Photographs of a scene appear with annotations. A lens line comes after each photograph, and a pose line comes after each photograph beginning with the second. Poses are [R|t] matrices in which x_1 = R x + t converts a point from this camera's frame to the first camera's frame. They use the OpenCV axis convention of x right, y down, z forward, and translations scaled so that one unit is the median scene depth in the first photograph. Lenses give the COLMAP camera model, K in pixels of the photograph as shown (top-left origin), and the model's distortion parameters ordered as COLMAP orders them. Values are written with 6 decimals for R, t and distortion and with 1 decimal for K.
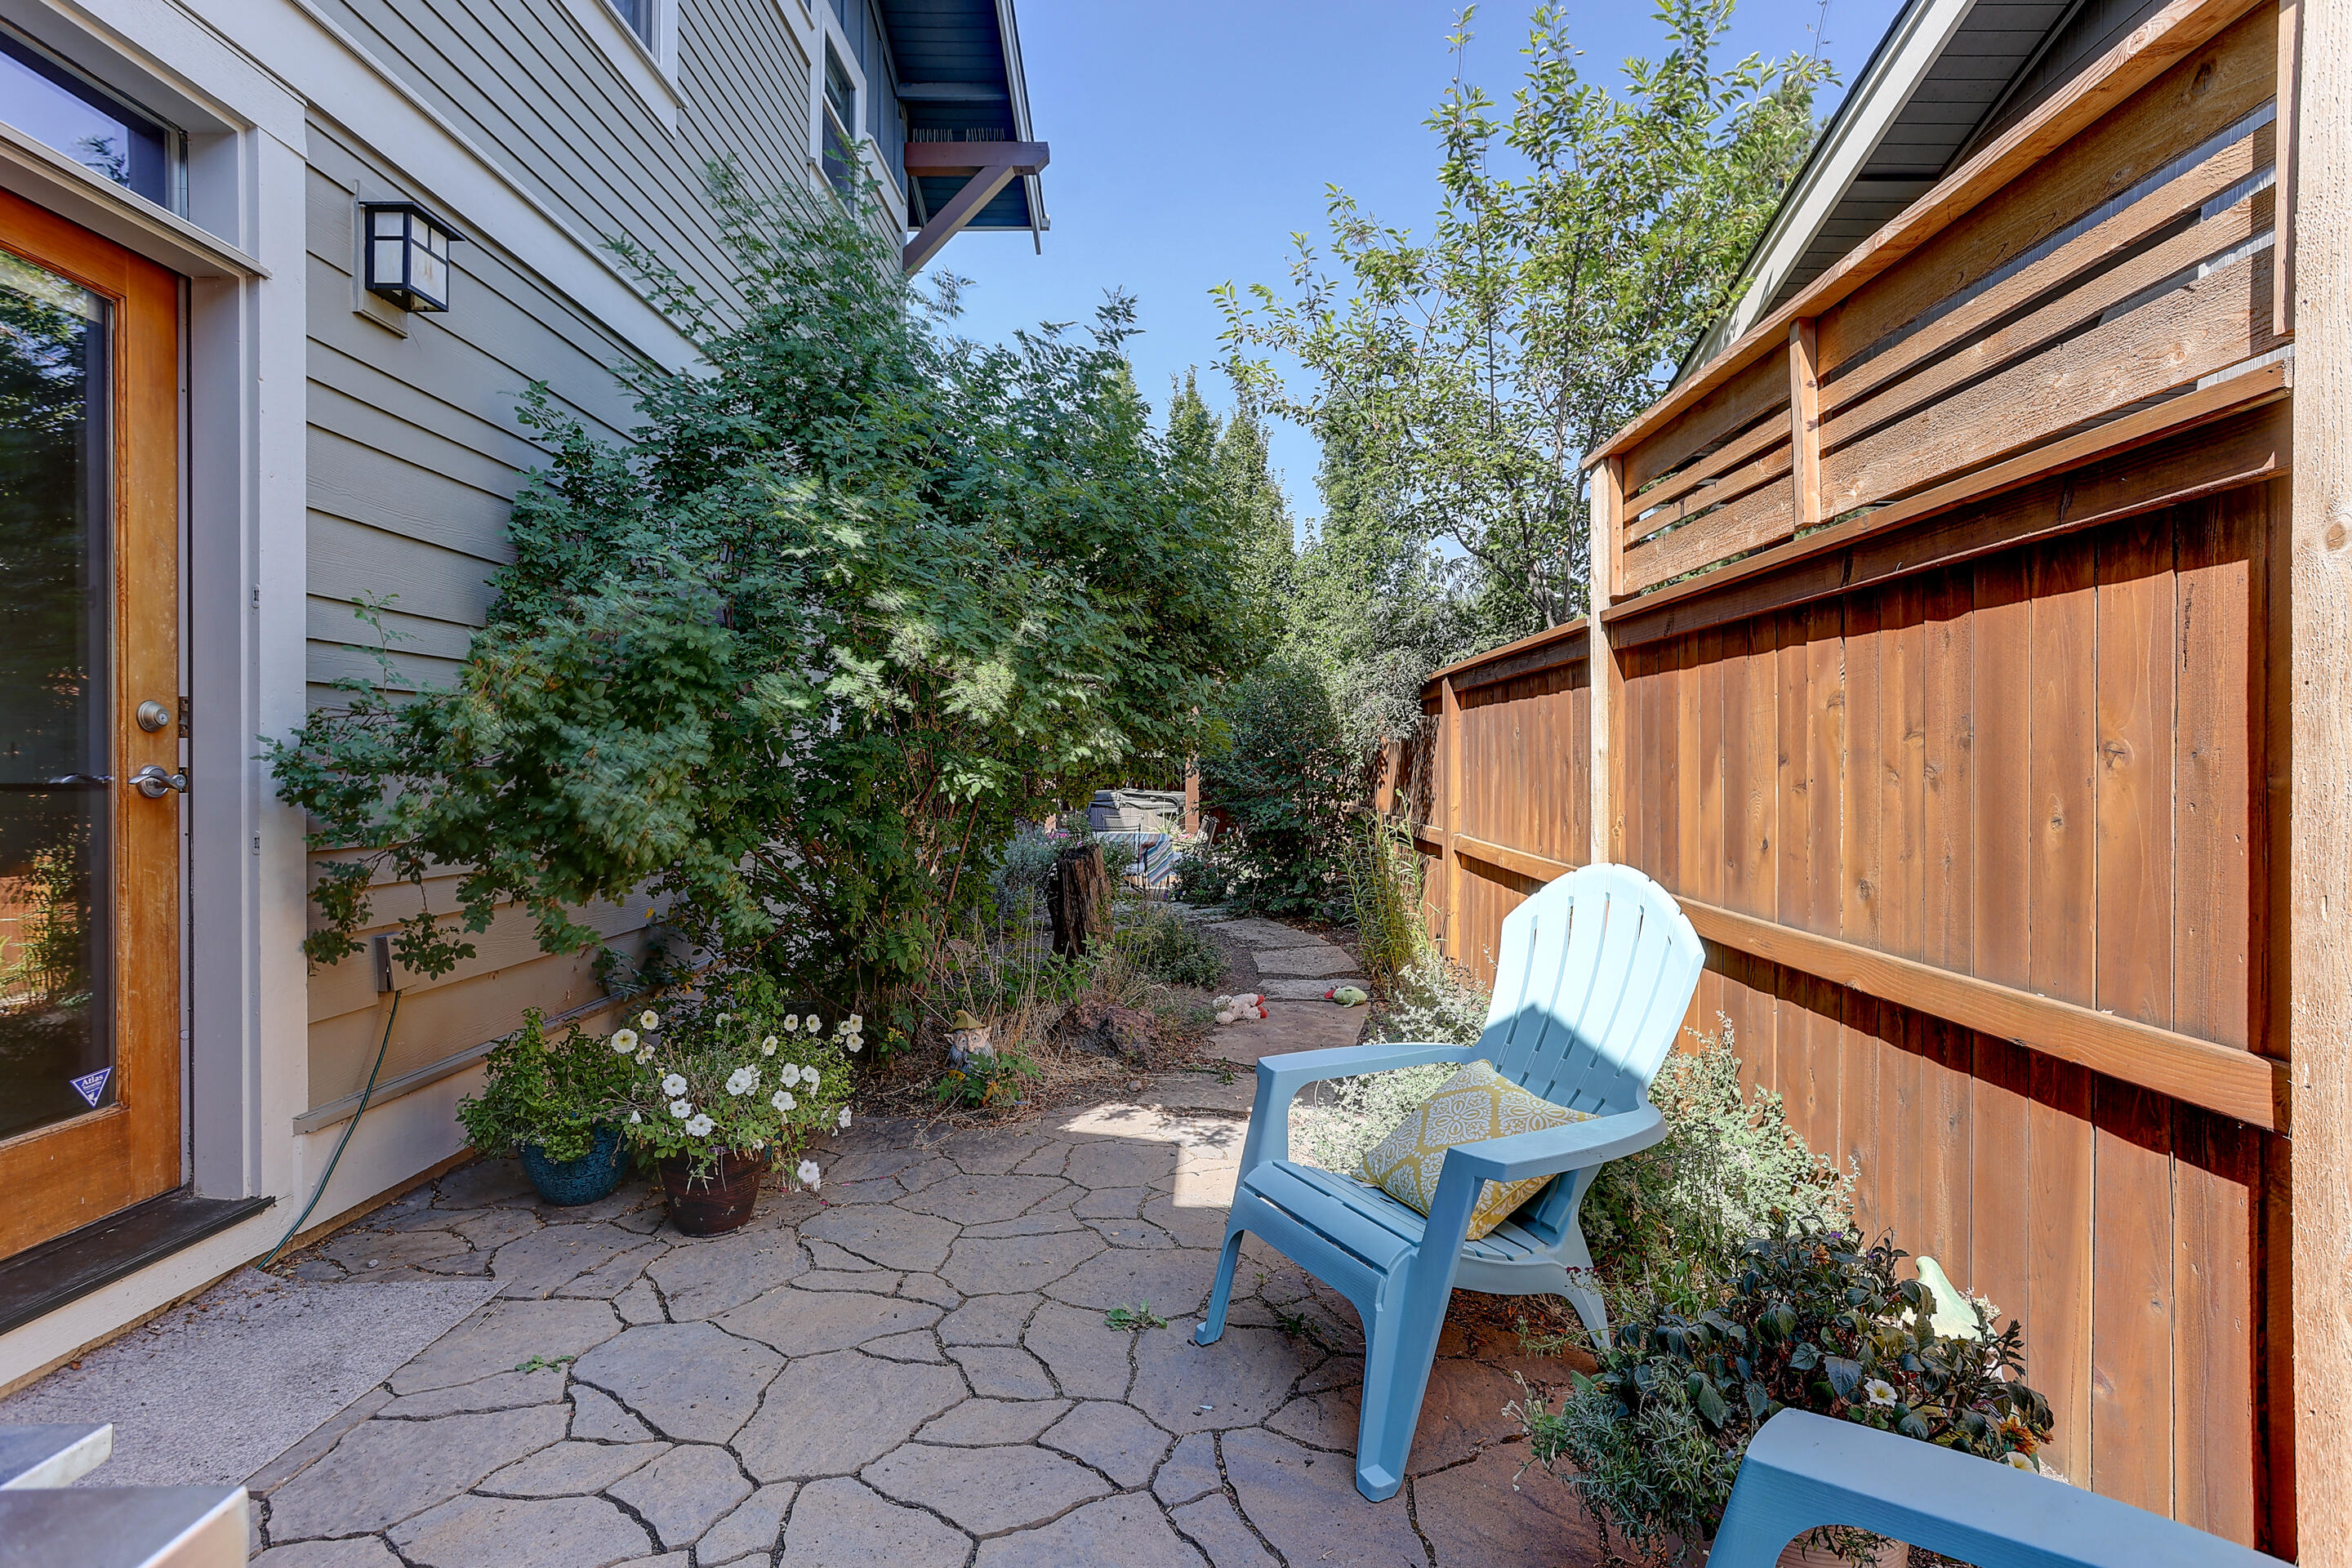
lens RADIAL K [[1172.9, 0, 1215.5], [0, 1172.9, 755.4], [0, 0, 1]] dist [-0.046627, 0.028523]
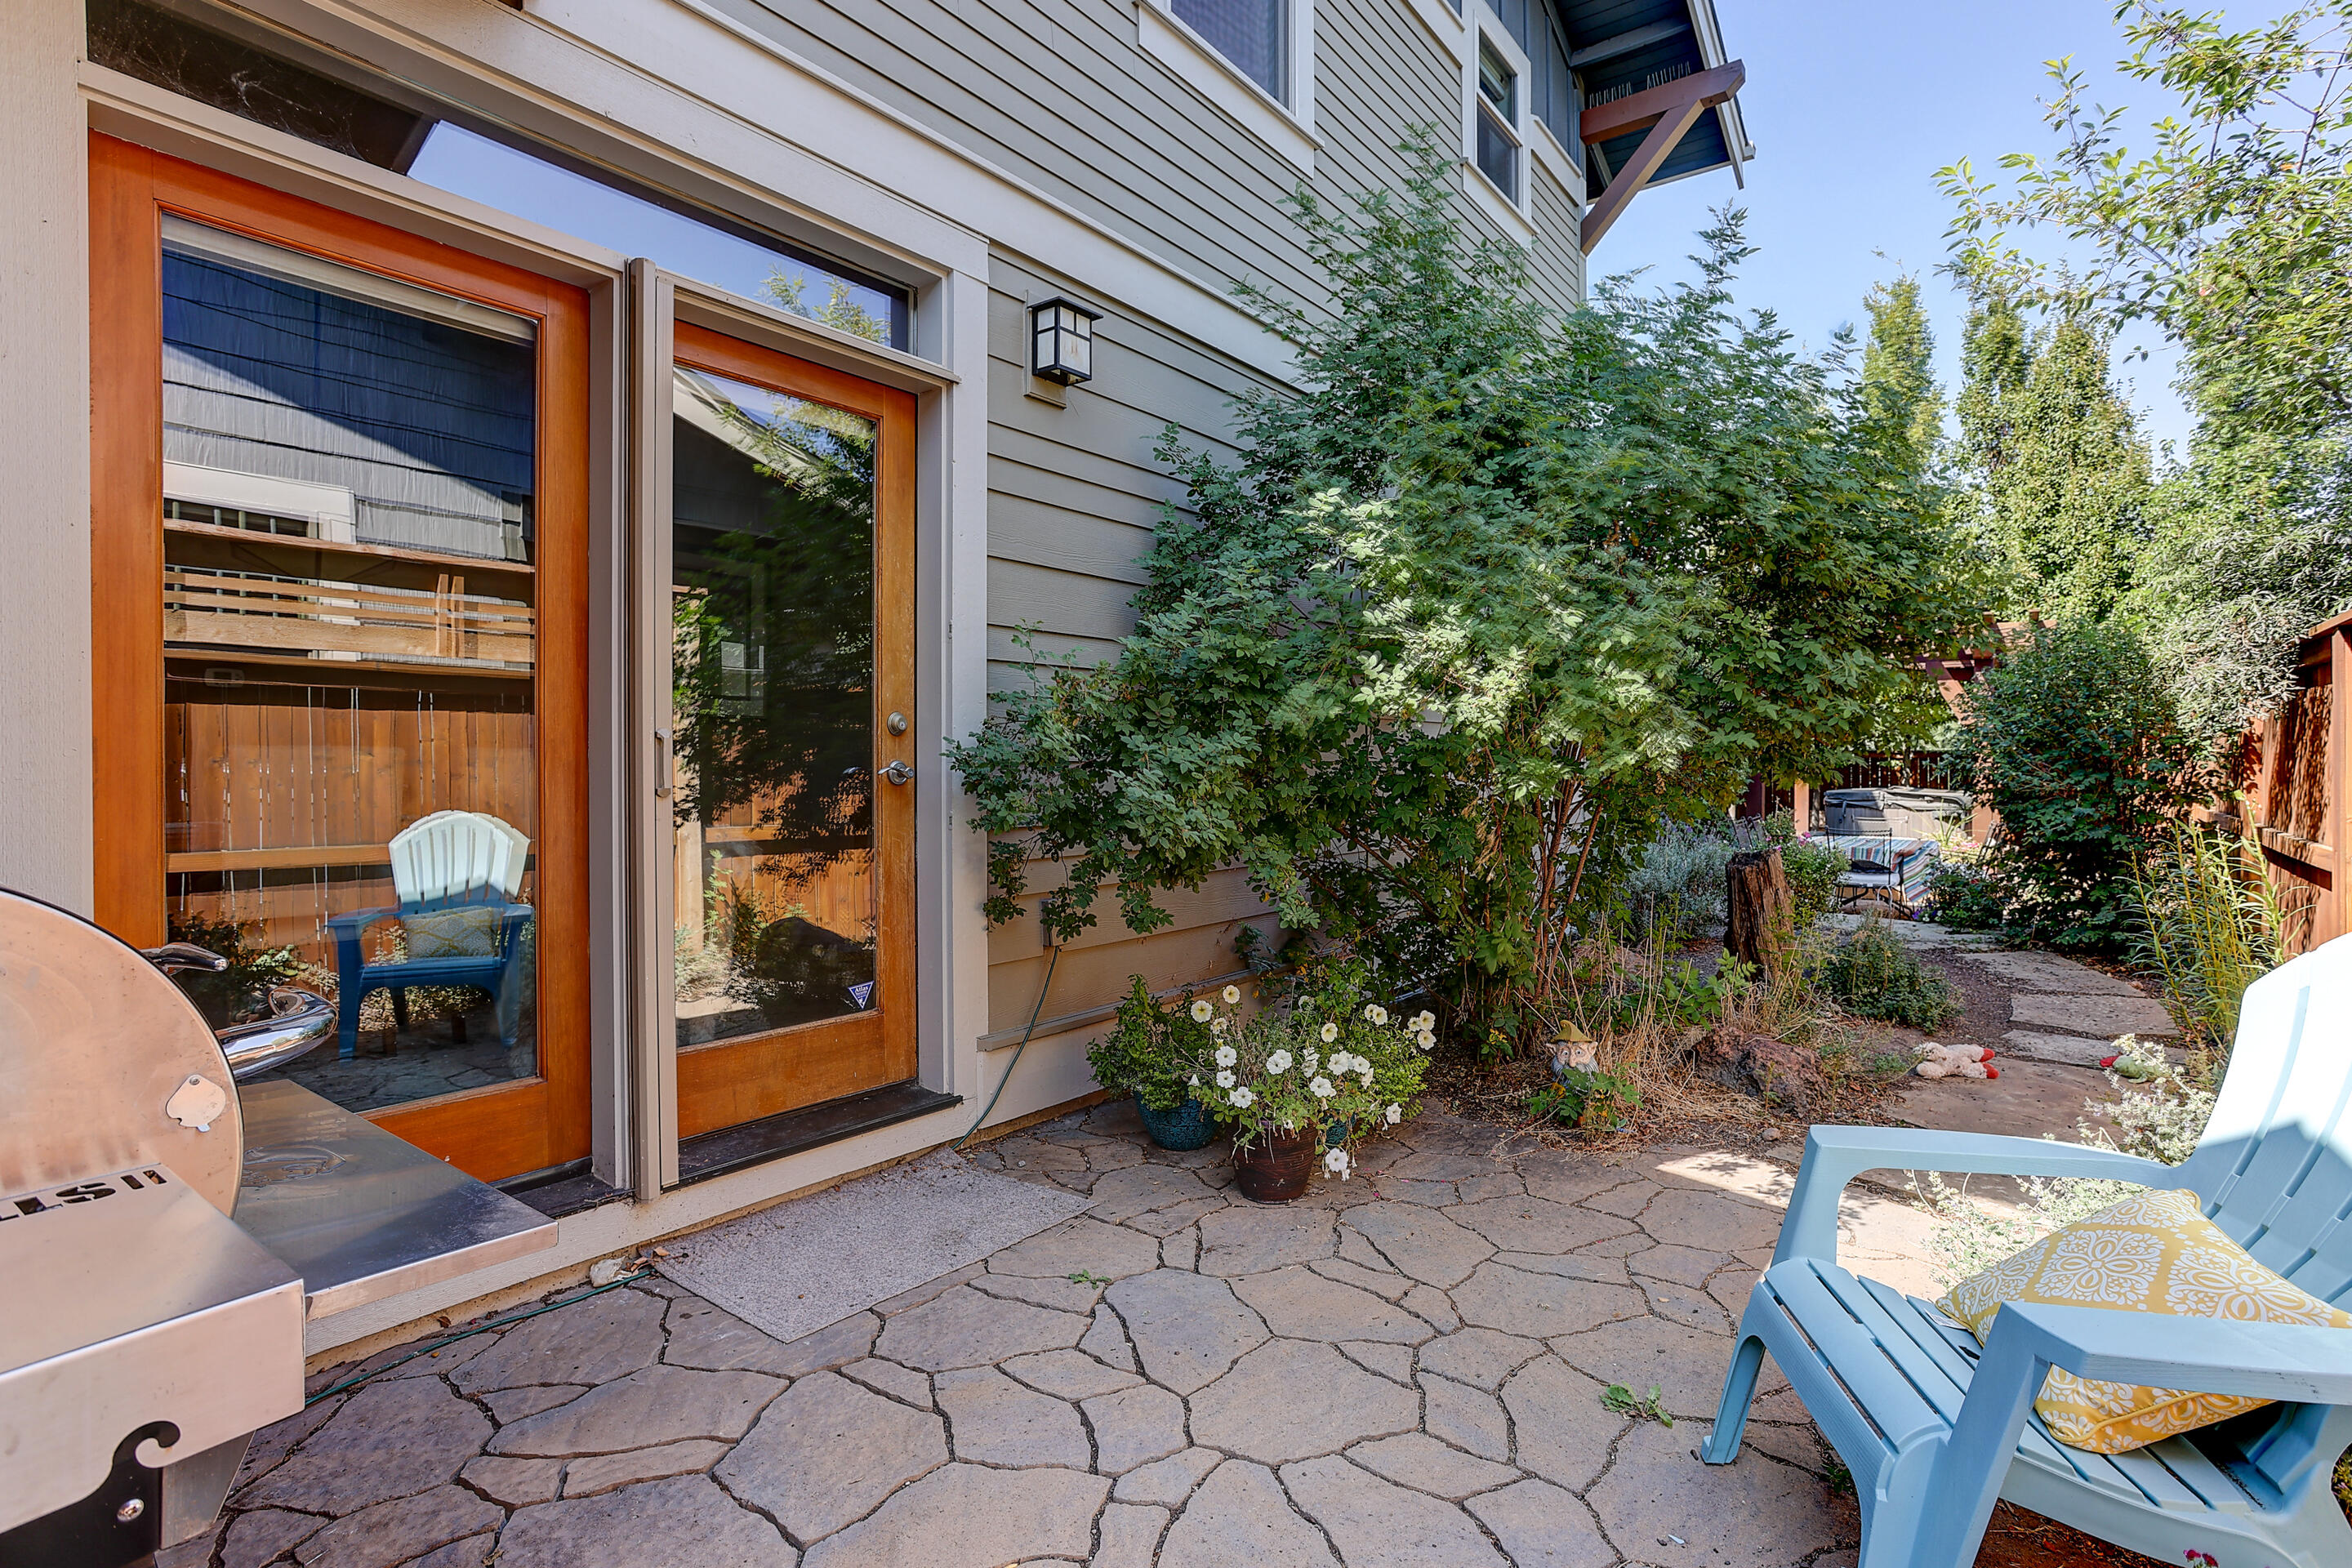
lens RADIAL K [[1172.9, 0, 1209.2], [0, 1172.9, 759.8], [0, 0, 1]] dist [-0.046627, 0.028523]
pose [[0.795248, -0.003197, -0.606276, 0.169620], [0.007941, 0.999955, 0.005143, 0.001904], [0.606232, -0.008904, 0.795238, 0.115277]]
